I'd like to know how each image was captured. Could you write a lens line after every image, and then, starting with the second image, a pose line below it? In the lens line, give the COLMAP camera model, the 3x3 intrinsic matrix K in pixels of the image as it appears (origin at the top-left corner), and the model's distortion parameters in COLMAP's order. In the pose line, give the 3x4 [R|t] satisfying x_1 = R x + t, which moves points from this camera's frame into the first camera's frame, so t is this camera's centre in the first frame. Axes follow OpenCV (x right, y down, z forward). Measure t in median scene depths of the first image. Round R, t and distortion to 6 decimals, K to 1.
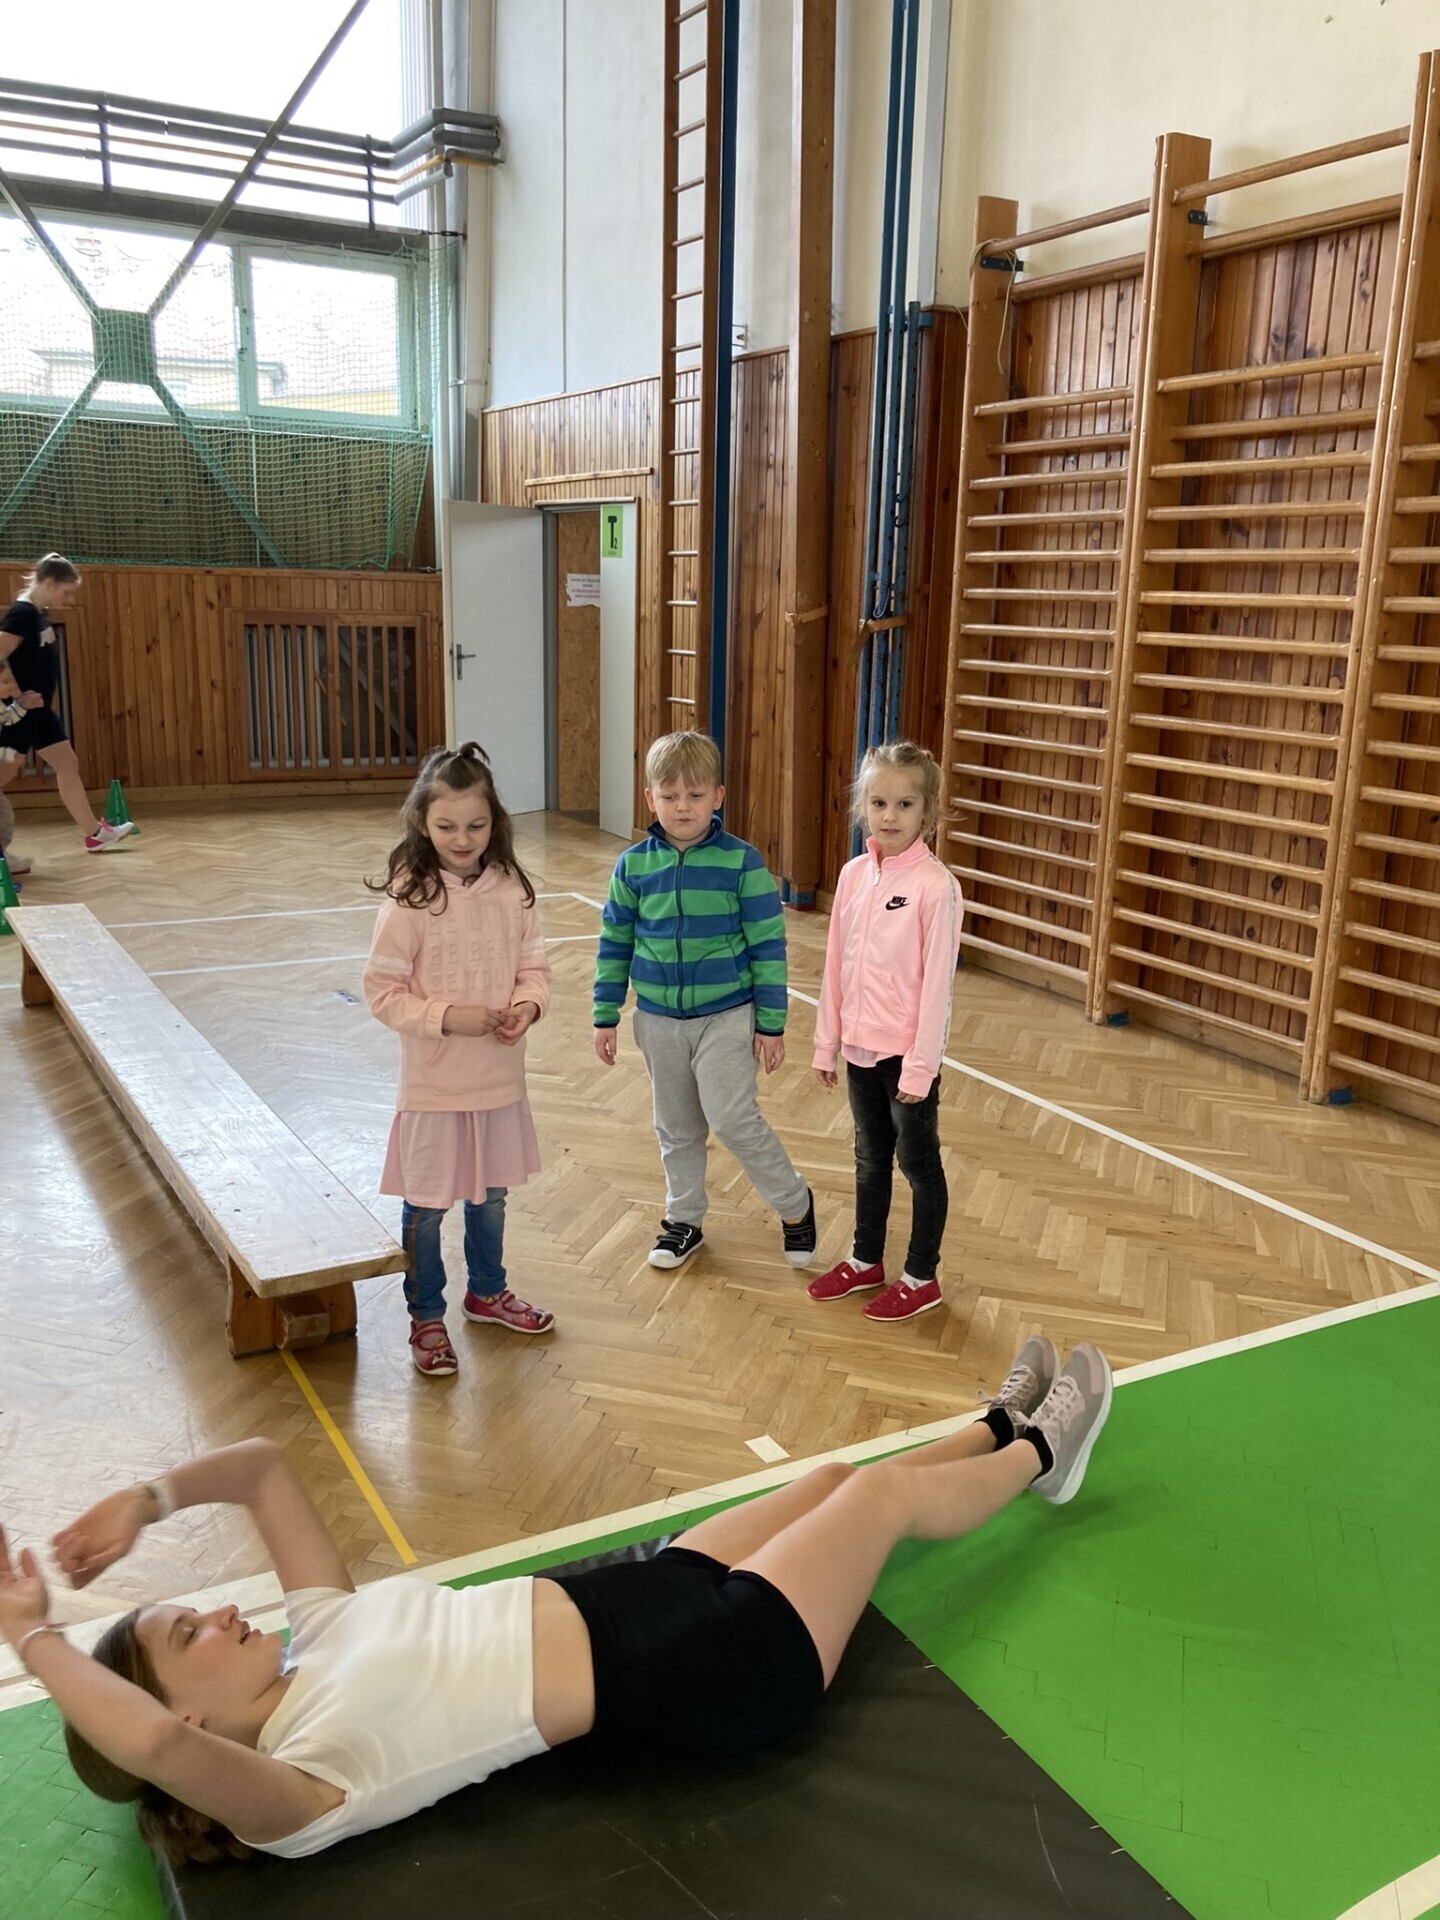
lens RADIAL K [[1563.7, 0, 711.2], [0, 1563.7, 928.4], [0, 0, 1]] dist [0.026727, -0.010298]
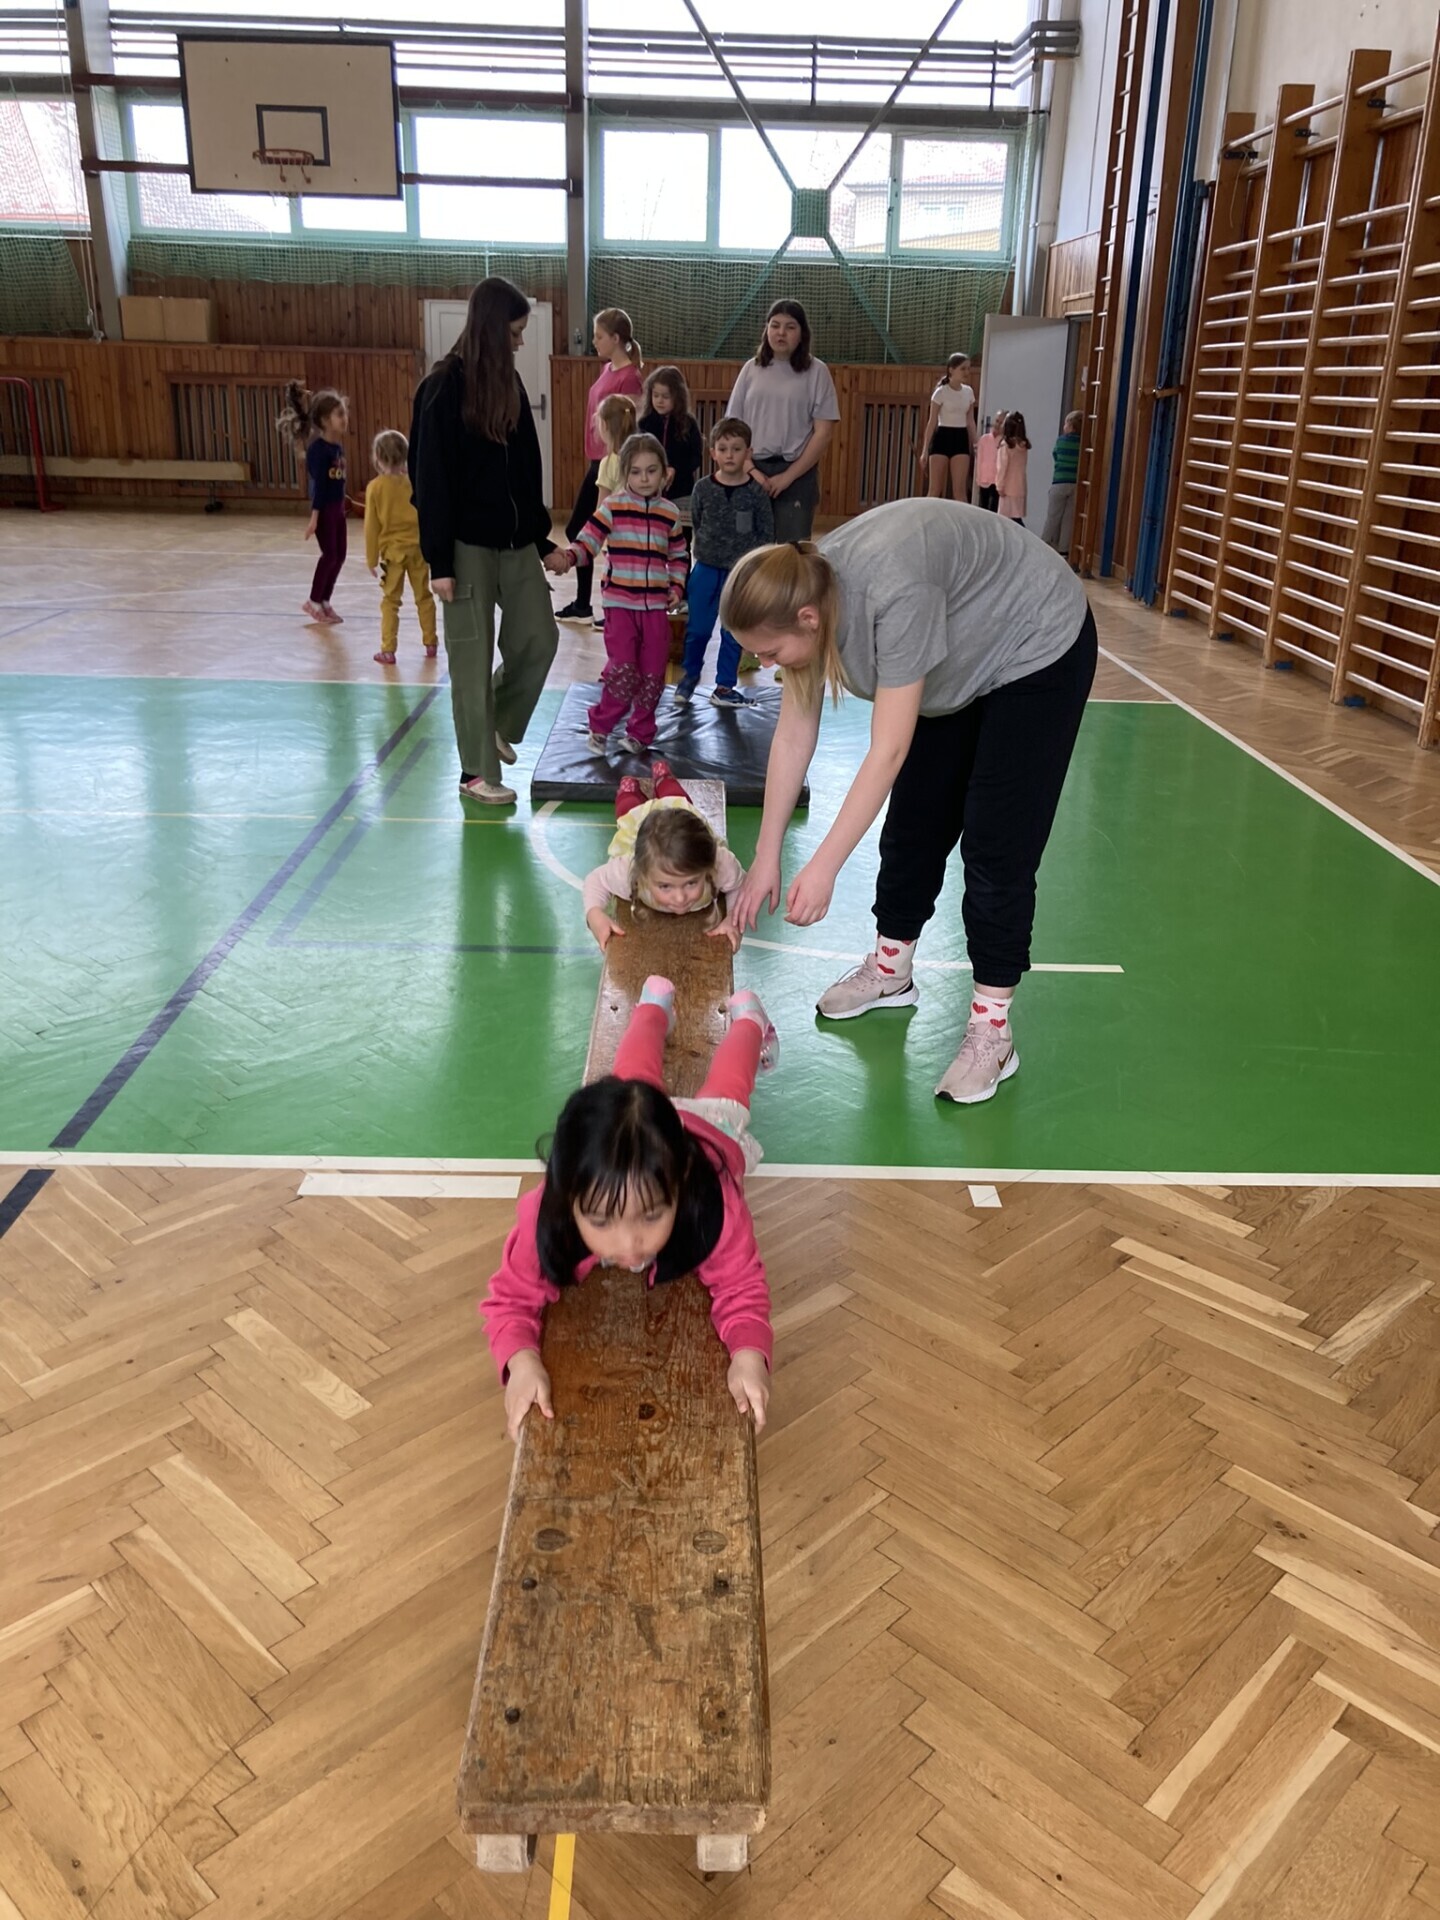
lens RADIAL K [[1563.7, 0, 731.2], [0, 1563.7, 952.4], [0, 0, 1]] dist [0.026727, -0.010298]
pose [[0.875081, 0.164381, -0.455205, 0.357224], [-0.109924, 0.983478, 0.143831, 0.118516], [0.471327, -0.075826, 0.878693, -0.408918]]
